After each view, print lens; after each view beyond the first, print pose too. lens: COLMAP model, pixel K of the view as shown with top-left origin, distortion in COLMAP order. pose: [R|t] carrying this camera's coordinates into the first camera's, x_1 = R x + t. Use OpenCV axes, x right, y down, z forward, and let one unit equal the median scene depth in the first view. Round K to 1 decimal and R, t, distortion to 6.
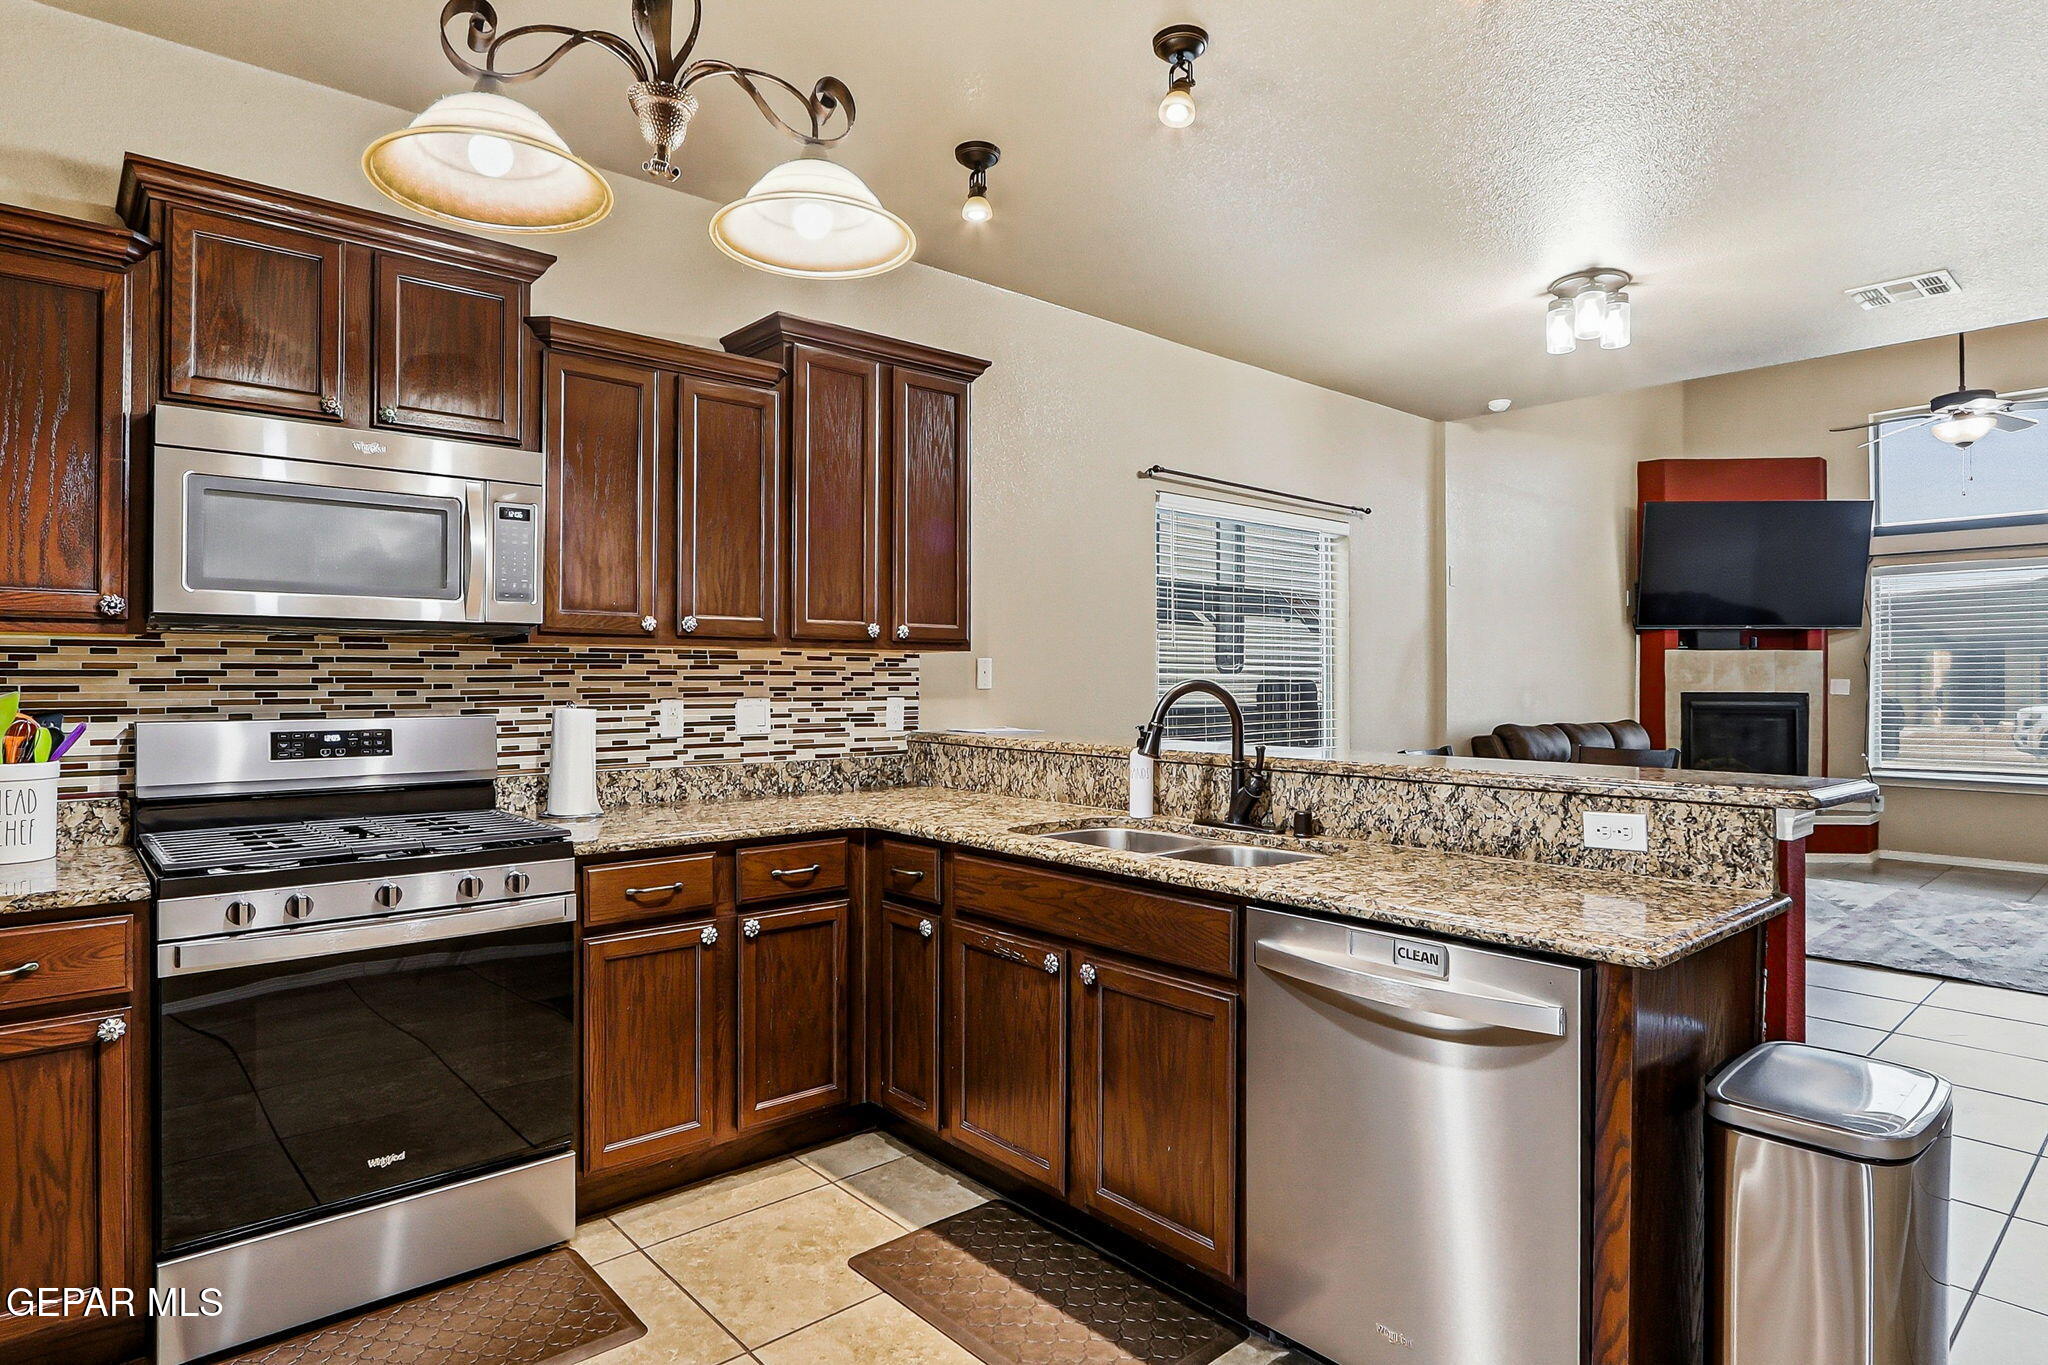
lens RADIAL K [[1103.8, 0, 1018.6], [0, 1103.8, 672.1], [0, 0, 1]] dist [-0.020226, 0.005284]
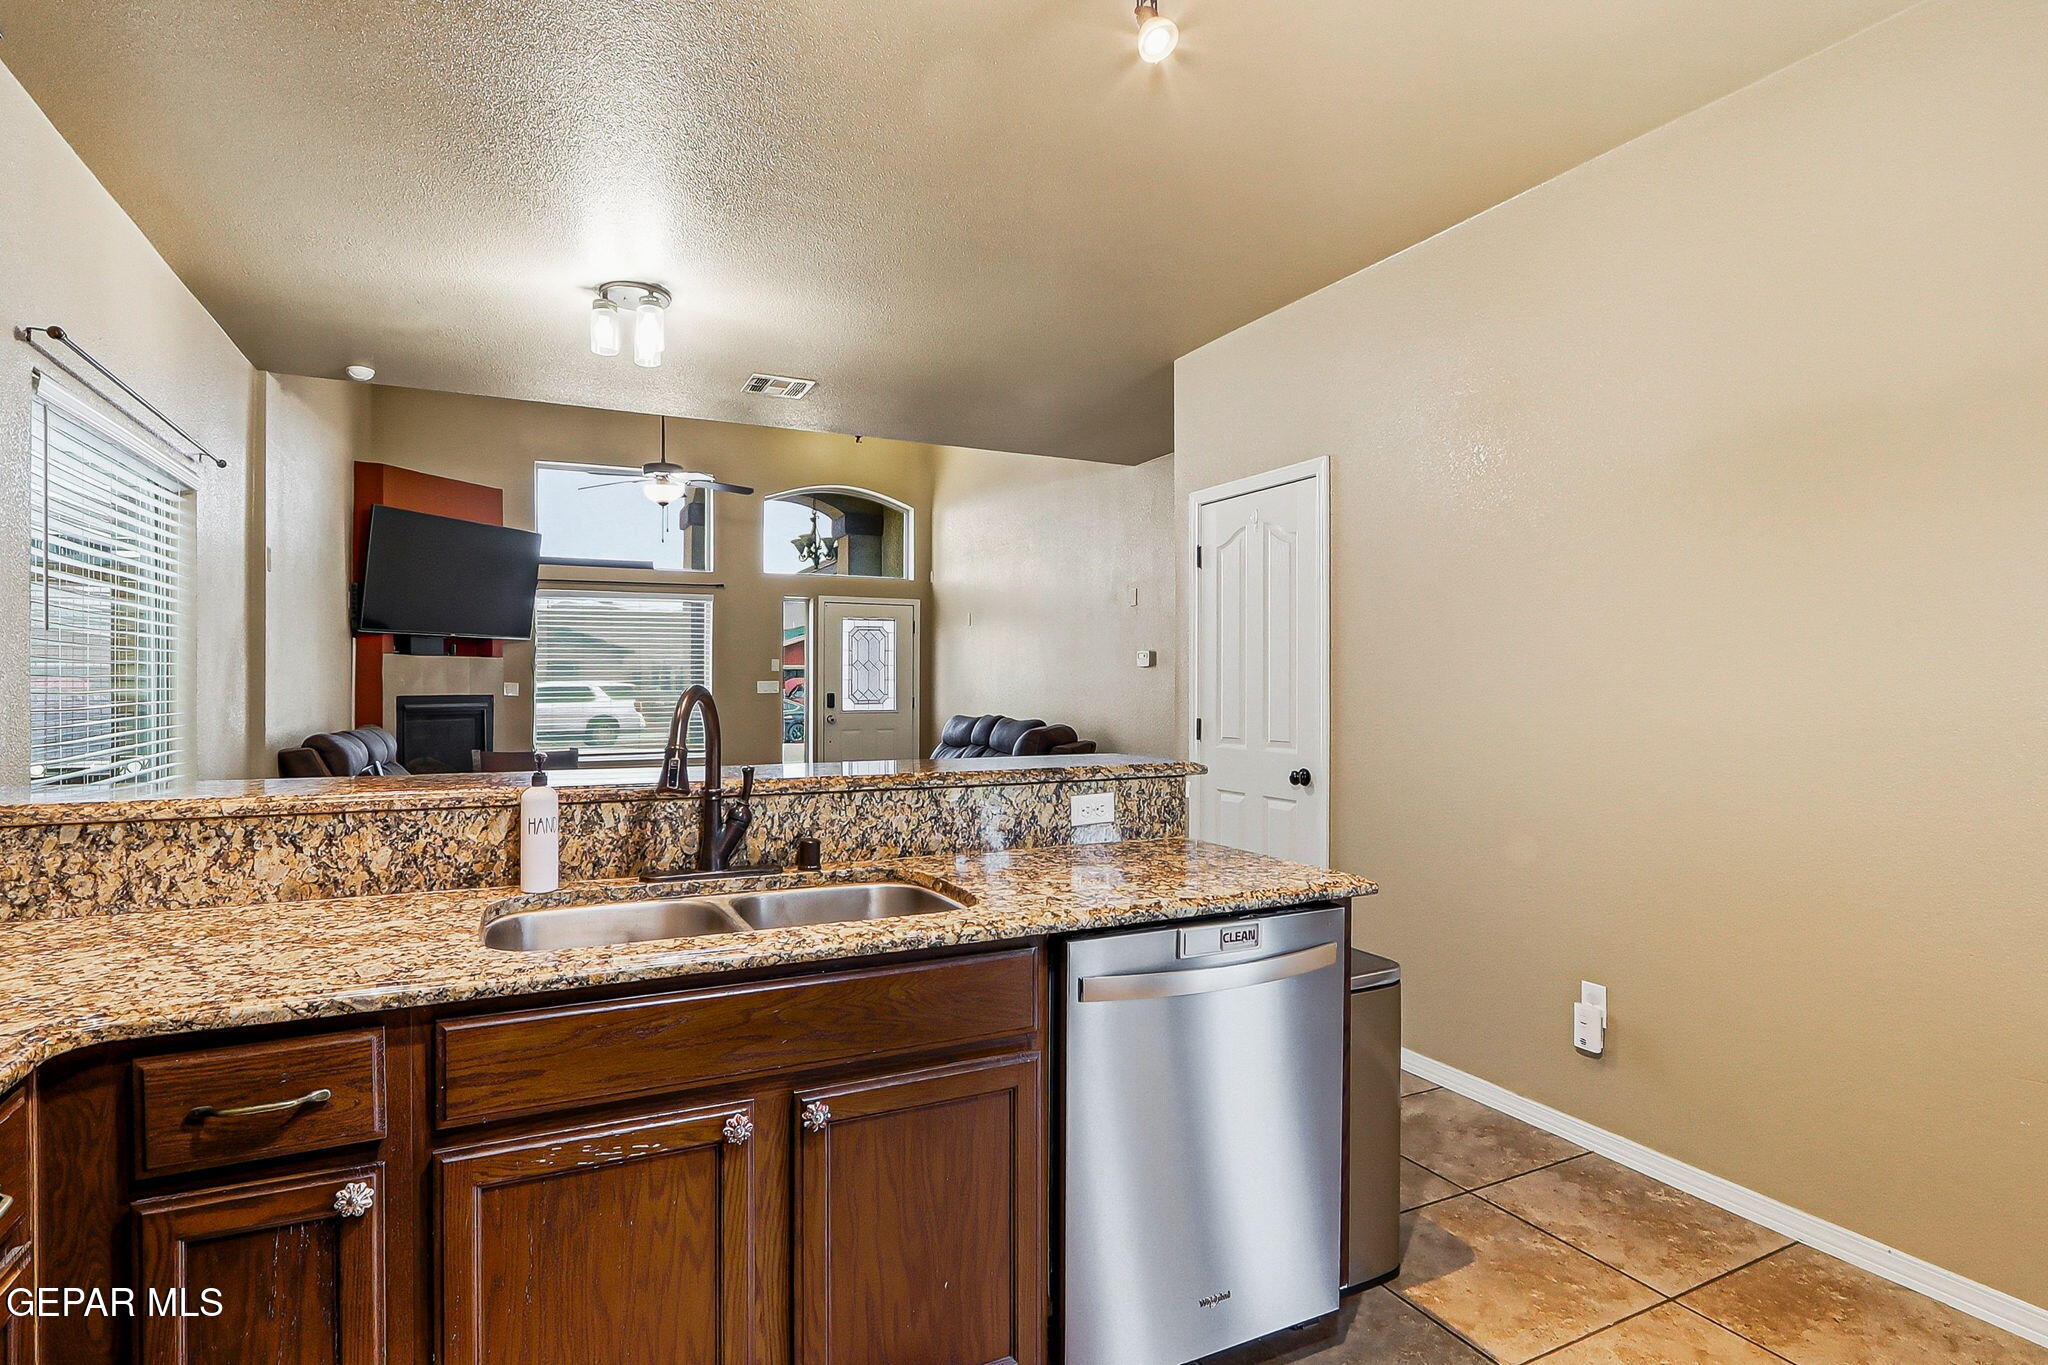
lens RADIAL K [[1022.7, 0, 980.9], [0, 1022.7, 680.2], [0, 0, 1]] dist [-0.008425, -0.001373]
pose [[0.281401, 0.001423, 0.959589, -0.421006], [-0.005186, 0.999987, 0.000038, 0.002593], [-0.959576, -0.004987, 0.281405, 0.591259]]
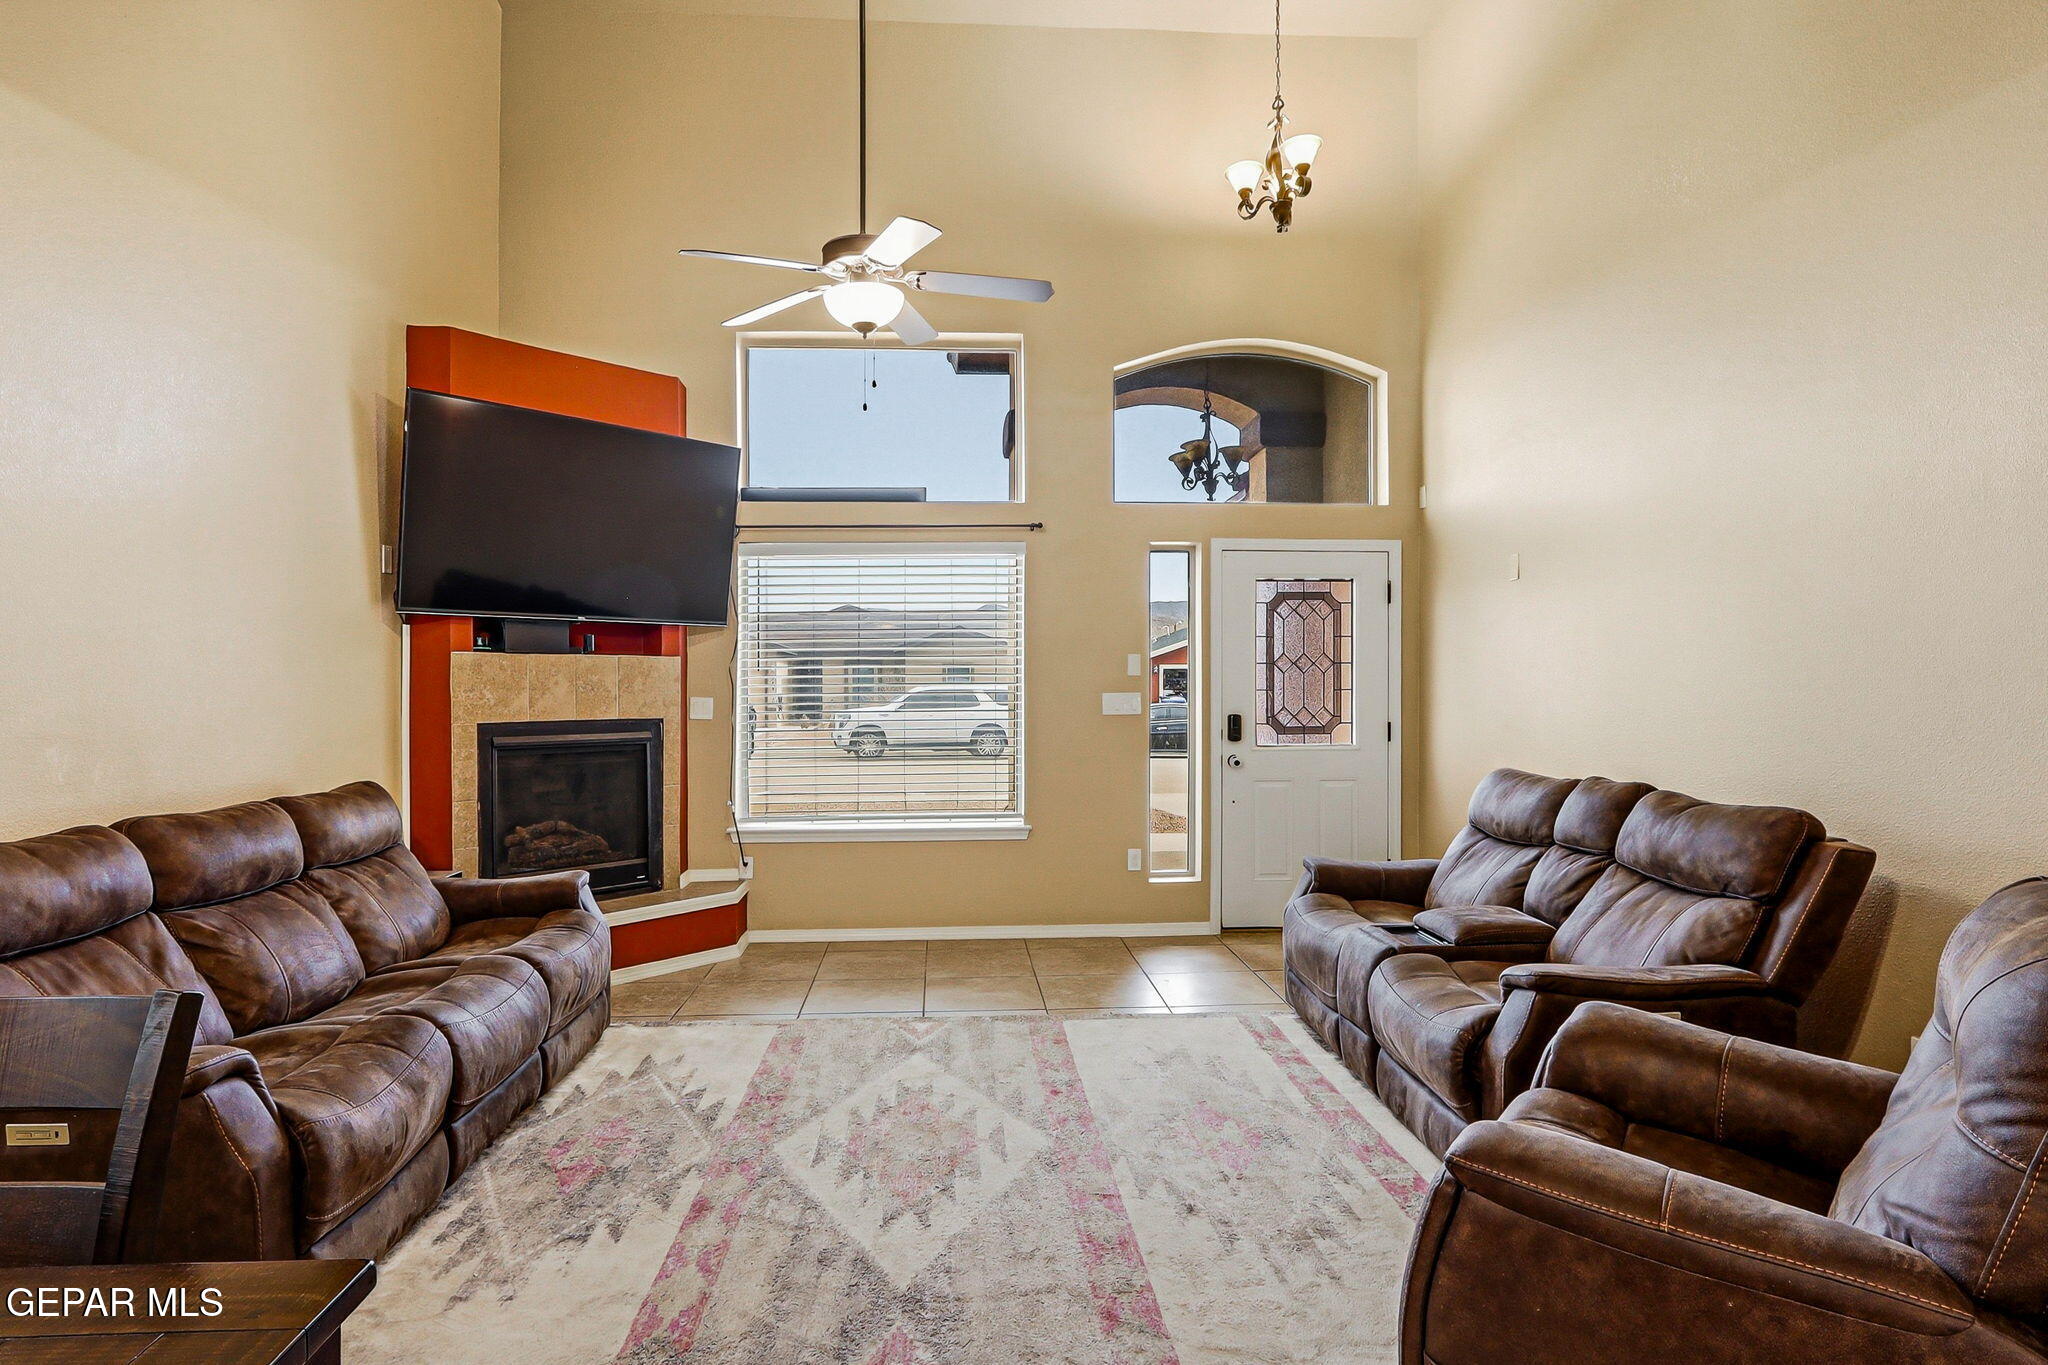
lens RADIAL K [[1067.9, 0, 999.9], [0, 1067.9, 686.7], [0, 0, 1]] dist [-0.024921, 0.009564]
pose [[0.615768, -0.004868, 0.787913, 0.896238], [-0.000774, 0.999977, 0.006783, -0.015444], [-0.787927, -0.004786, 0.615749, 1.160685]]
